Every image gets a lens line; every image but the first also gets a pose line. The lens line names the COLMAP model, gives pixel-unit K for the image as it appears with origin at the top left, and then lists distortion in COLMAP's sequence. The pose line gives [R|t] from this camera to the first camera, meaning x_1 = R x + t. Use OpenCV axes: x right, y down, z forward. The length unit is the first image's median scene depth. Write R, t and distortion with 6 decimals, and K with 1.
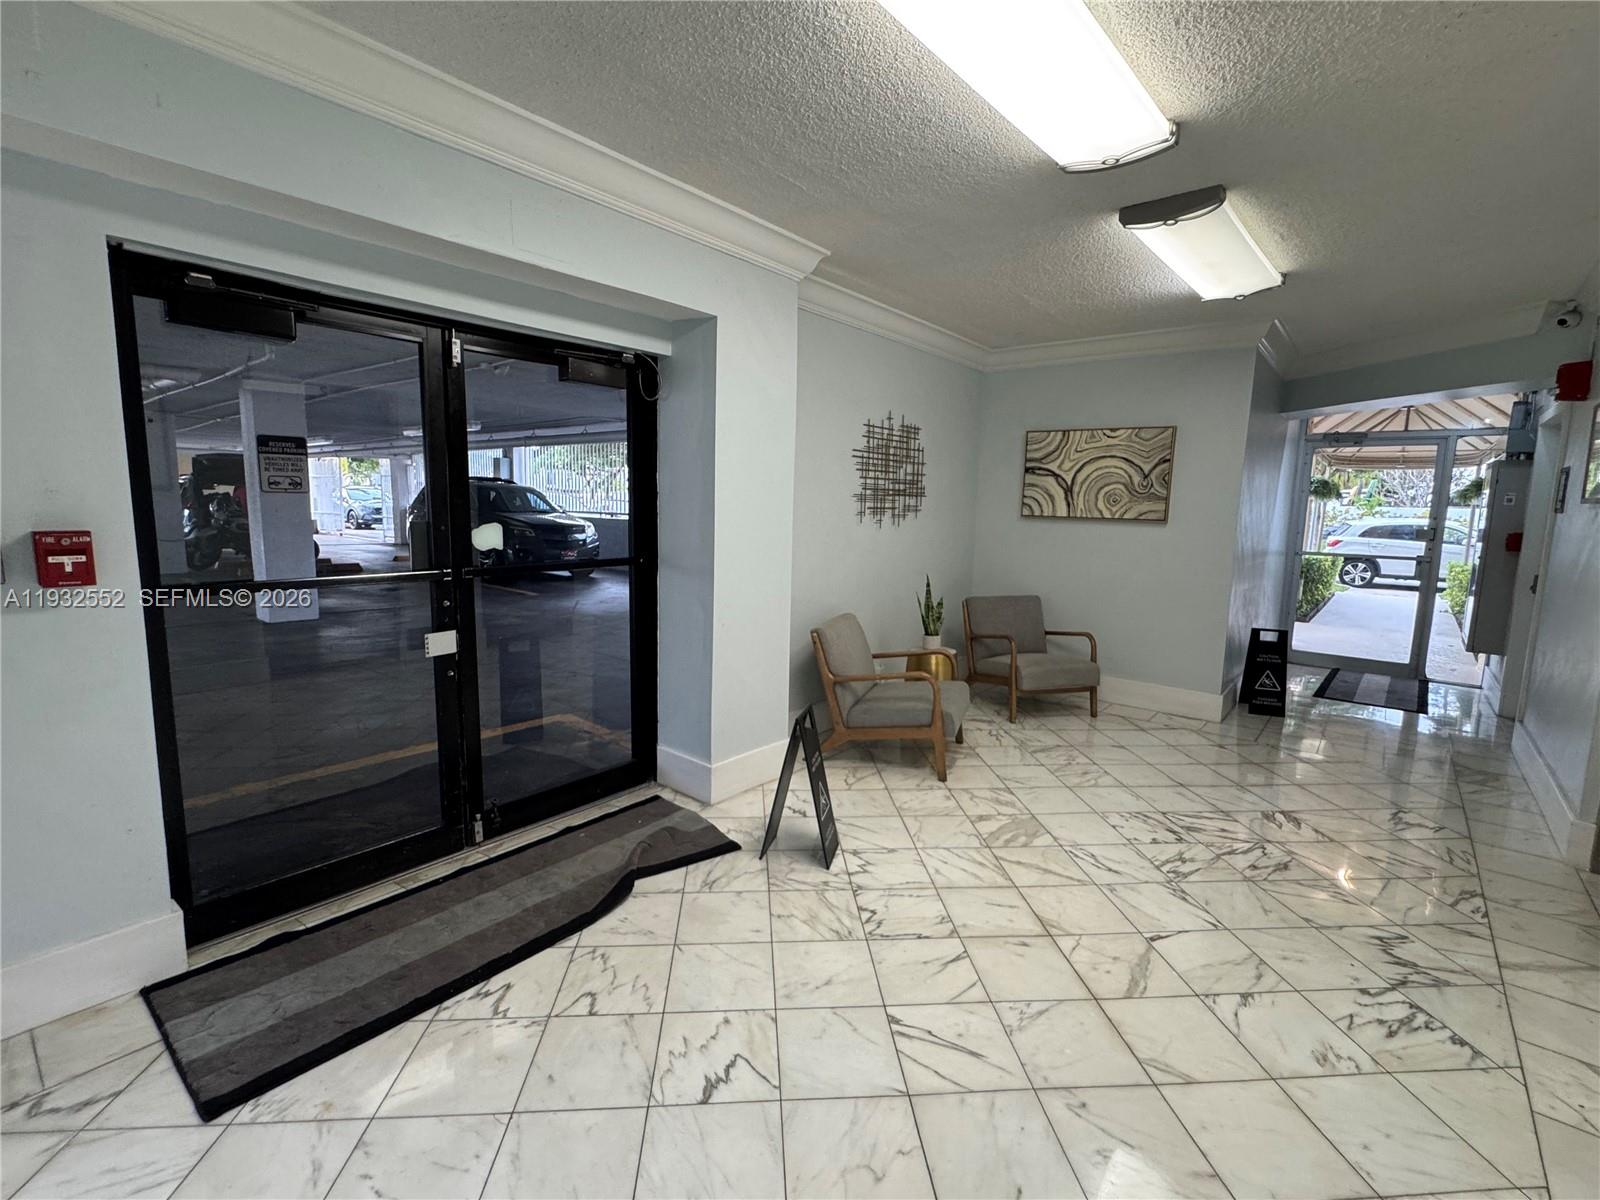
lens RADIAL K [[719.3, 0, 800.0], [0, 719.3, 600.0], [0, 0, 1]] dist [-0.002067, -0.000951]
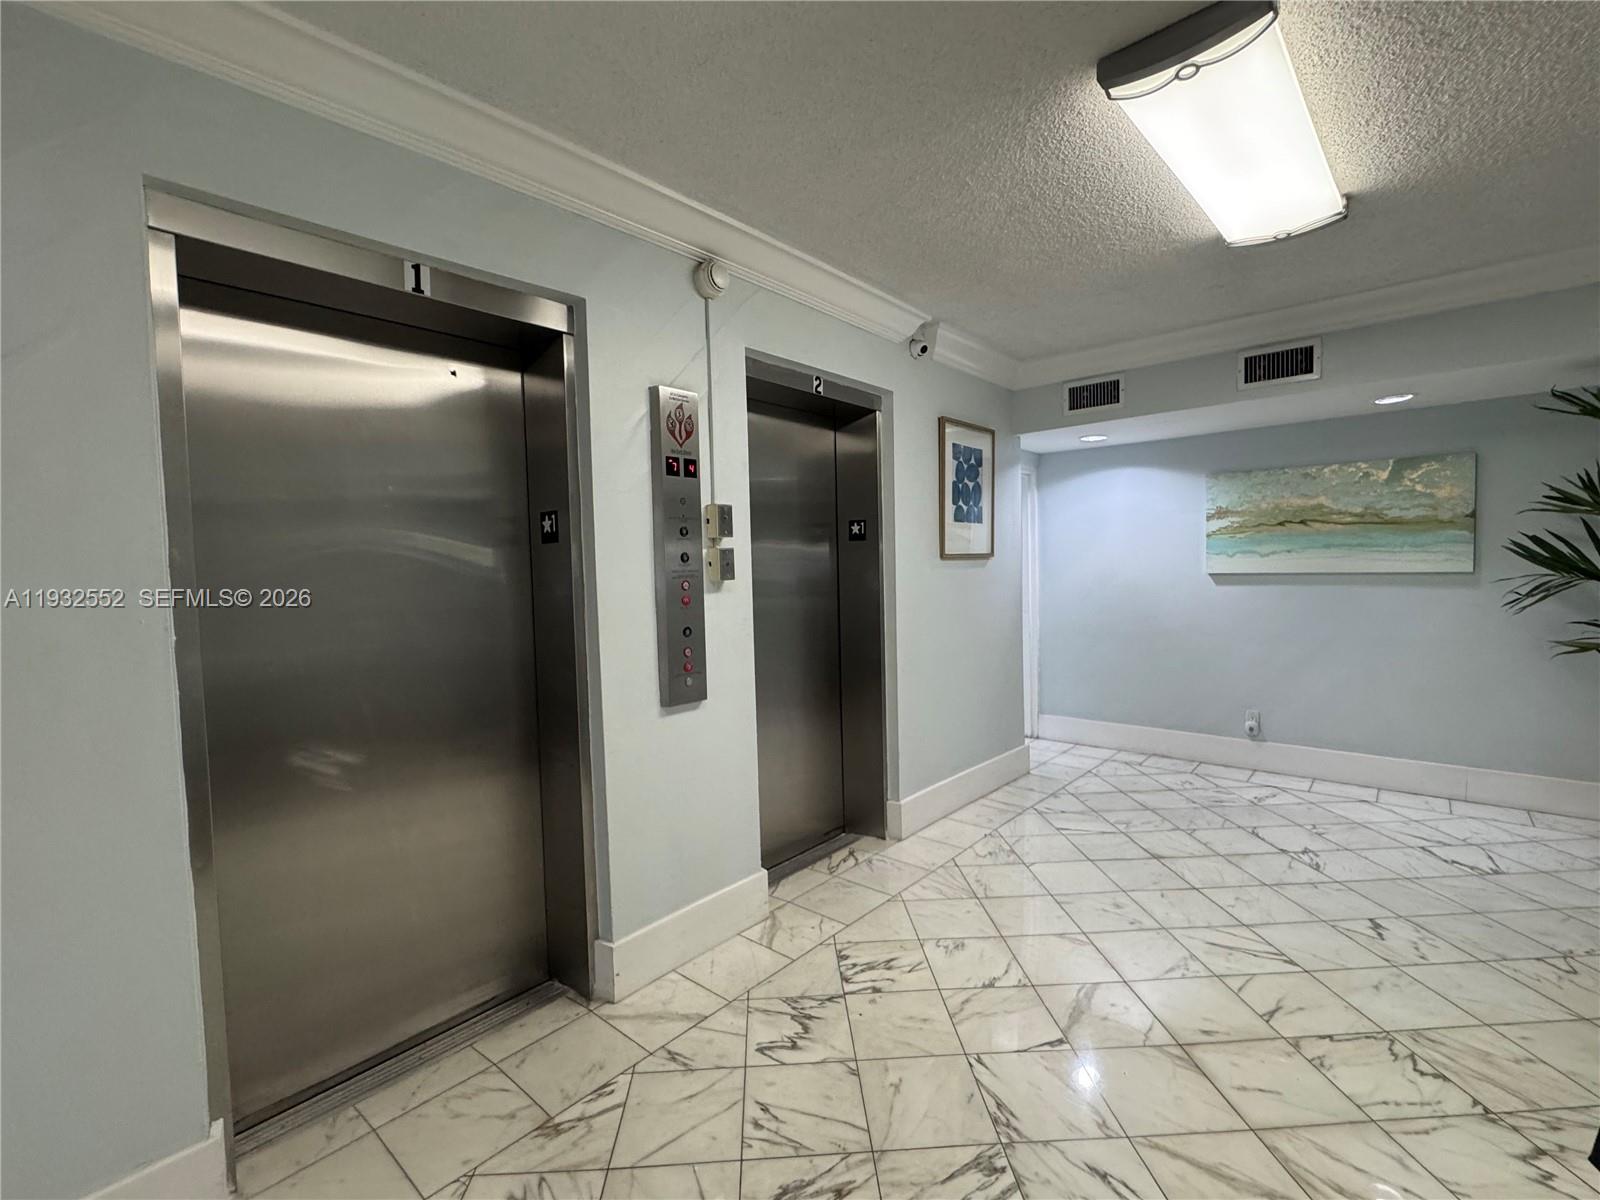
lens RADIAL K [[706.8, 0, 805.0], [0, 706.8, 608.0], [0, 0, 1]] dist [-0.002464, -0.003098]
pose [[-0.999662, 0.003366, 0.025789, 0.543343], [0.008279, 0.981193, 0.192853, -0.147598], [-0.024655, 0.193002, -0.980889, 1.220711]]
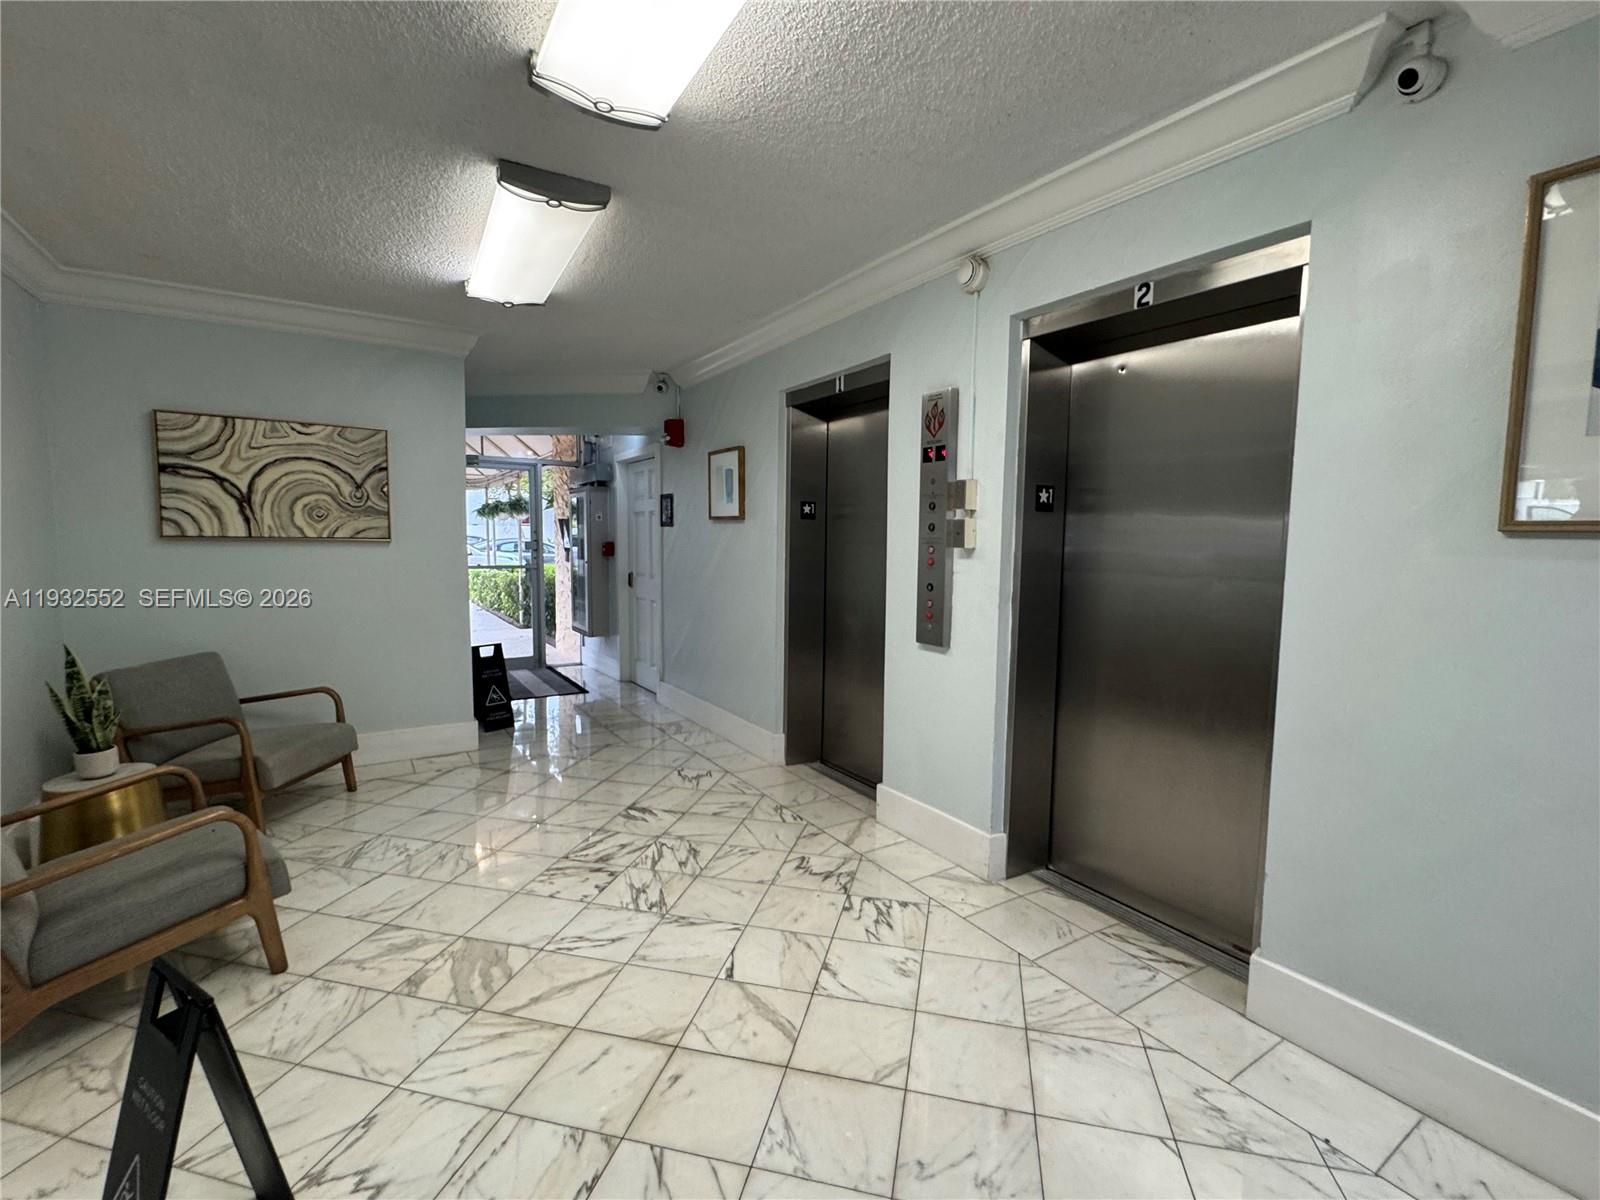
lens RADIAL K [[719.3, 0, 800.0], [0, 719.3, 600.0], [0, 0, 1]] dist [-0.002067, -0.000951]
pose [[0.304348, -0.103346, 0.946938, -0.231642], [0.123587, 0.989979, 0.068323, -0.052236], [-0.944510, 0.096235, 0.314070, 0.395525]]
